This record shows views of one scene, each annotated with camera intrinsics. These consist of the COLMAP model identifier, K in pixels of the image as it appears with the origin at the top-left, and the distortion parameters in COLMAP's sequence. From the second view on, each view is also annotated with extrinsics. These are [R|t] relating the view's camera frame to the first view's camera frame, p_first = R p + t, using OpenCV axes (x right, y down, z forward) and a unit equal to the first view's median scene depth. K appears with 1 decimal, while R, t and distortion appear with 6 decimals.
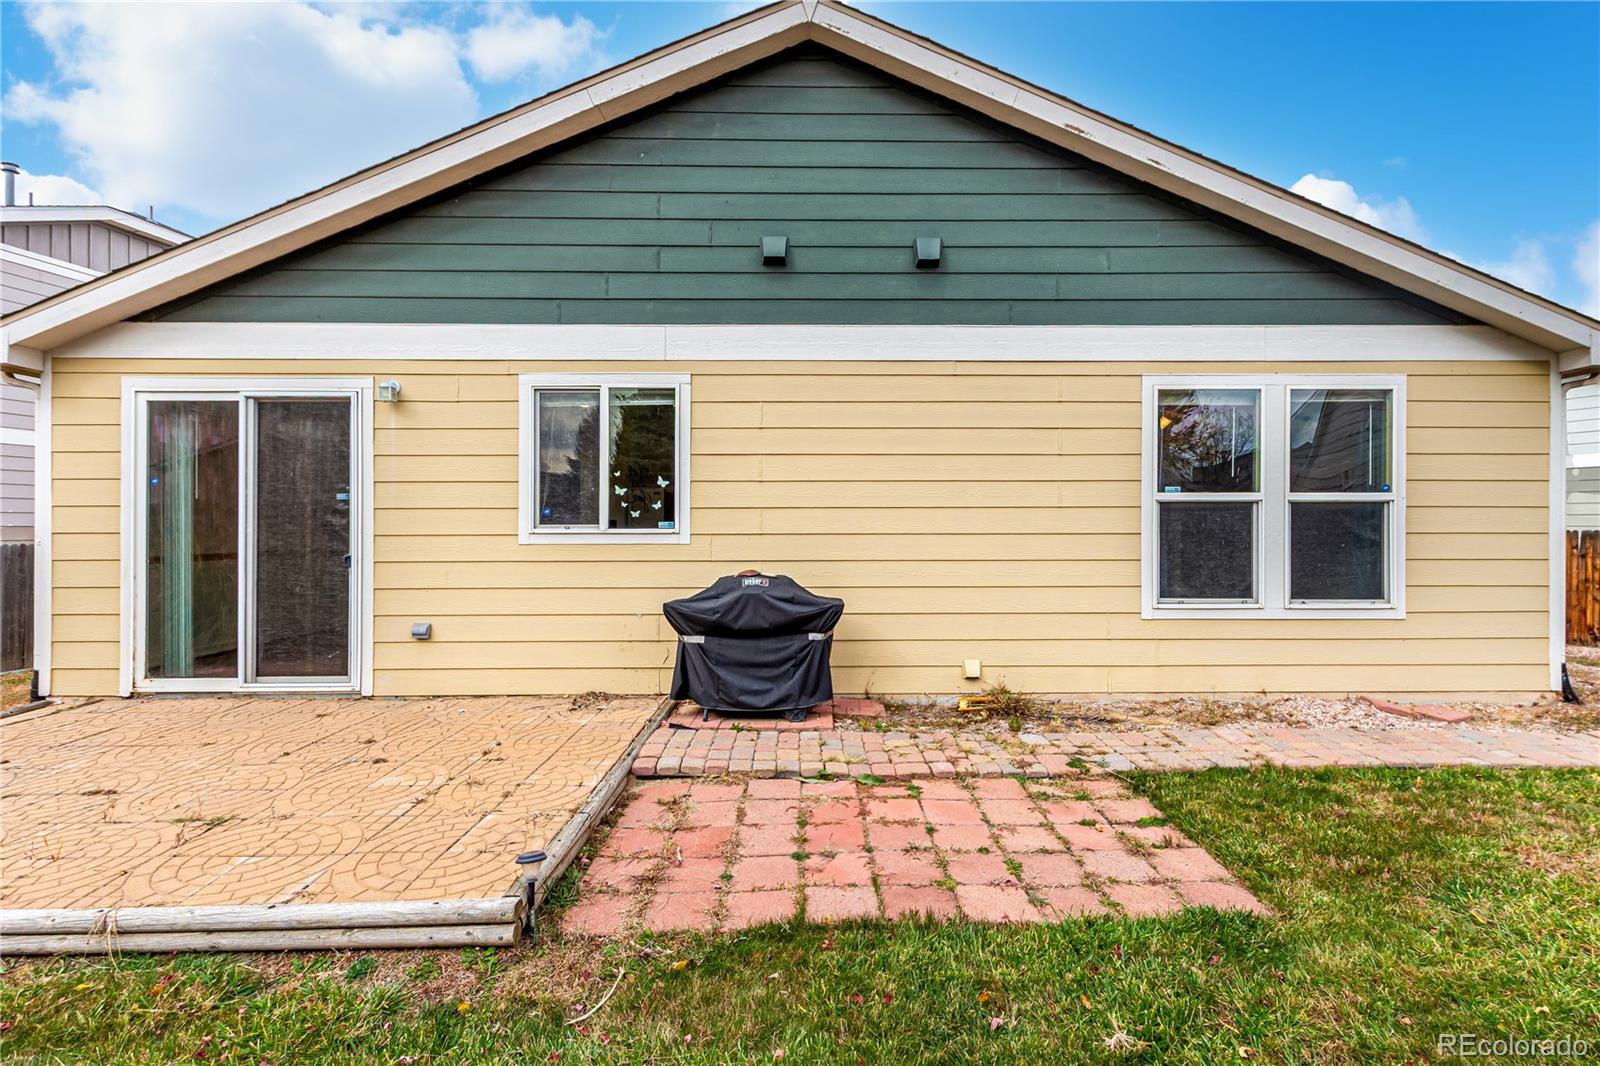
lens RADIAL K [[742.4, 0, 817.7], [0, 742.4, 522.9], [0, 0, 1]] dist [0.015383, -0.007109]
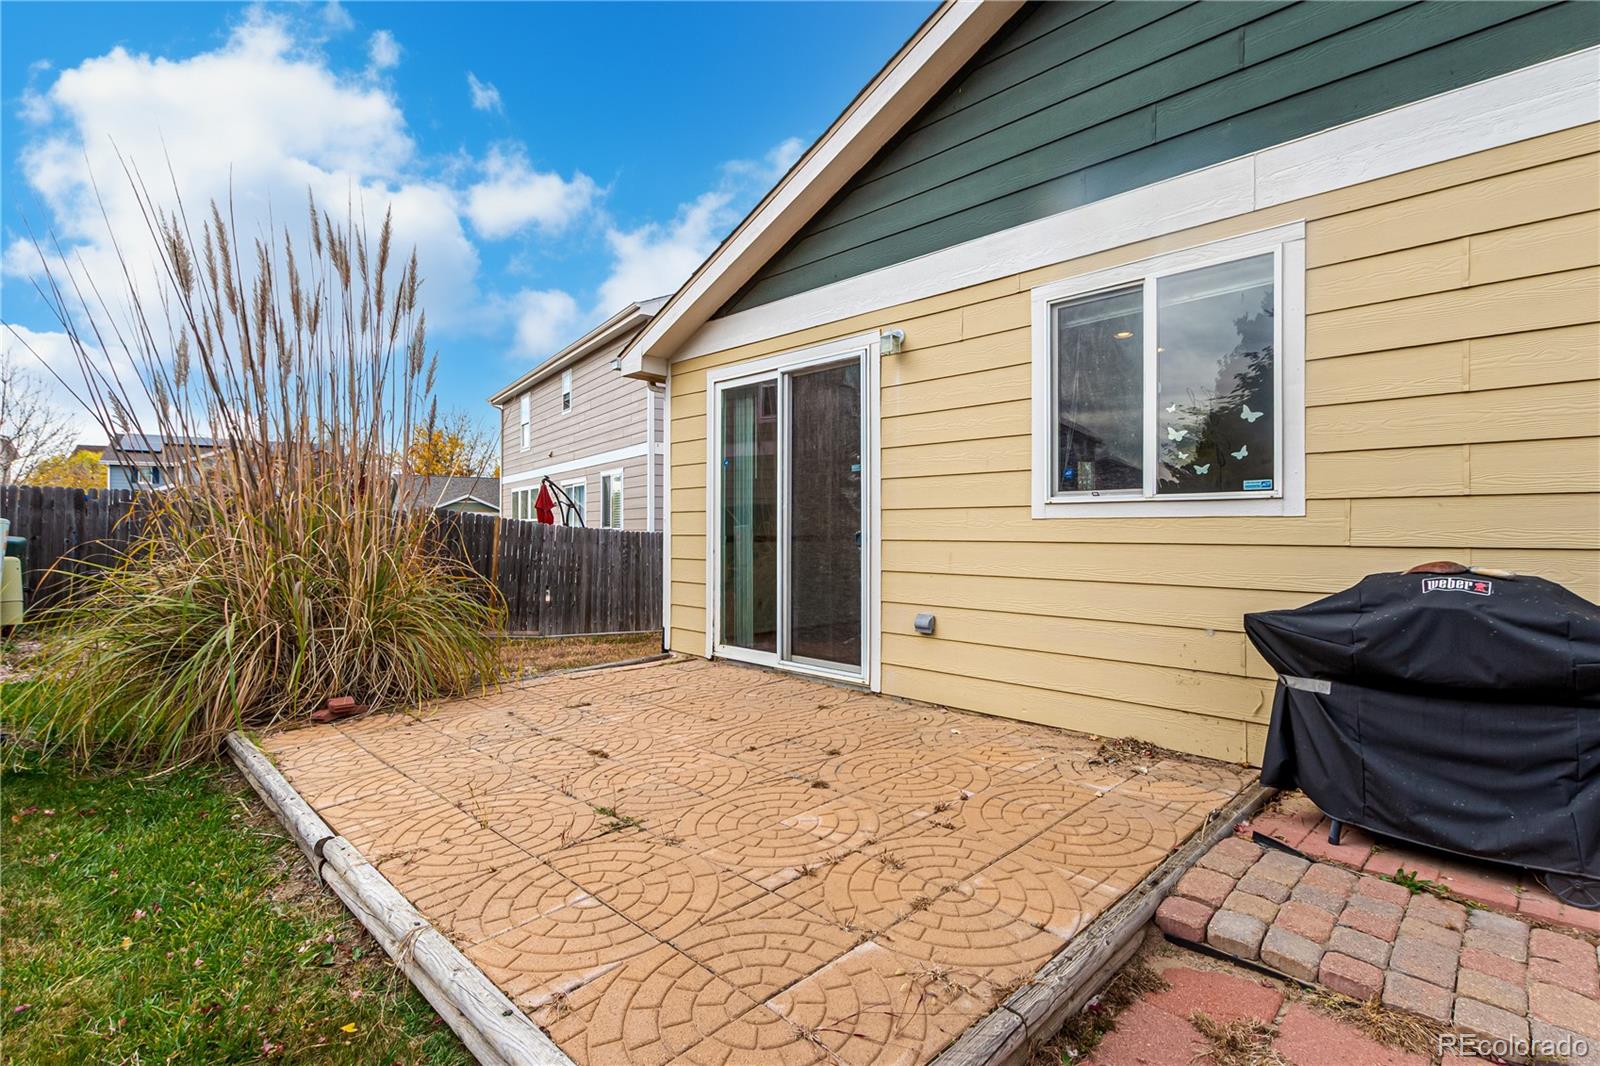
lens RADIAL K [[742.4, 0, 817.7], [0, 742.4, 522.9], [0, 0, 1]] dist [0.015383, -0.007109]
pose [[0.707599, -0.005317, -0.706594, -0.031664], [-0.000413, 0.999968, -0.007938, 0.040290], [0.706614, 0.005909, 0.707574, 0.339472]]
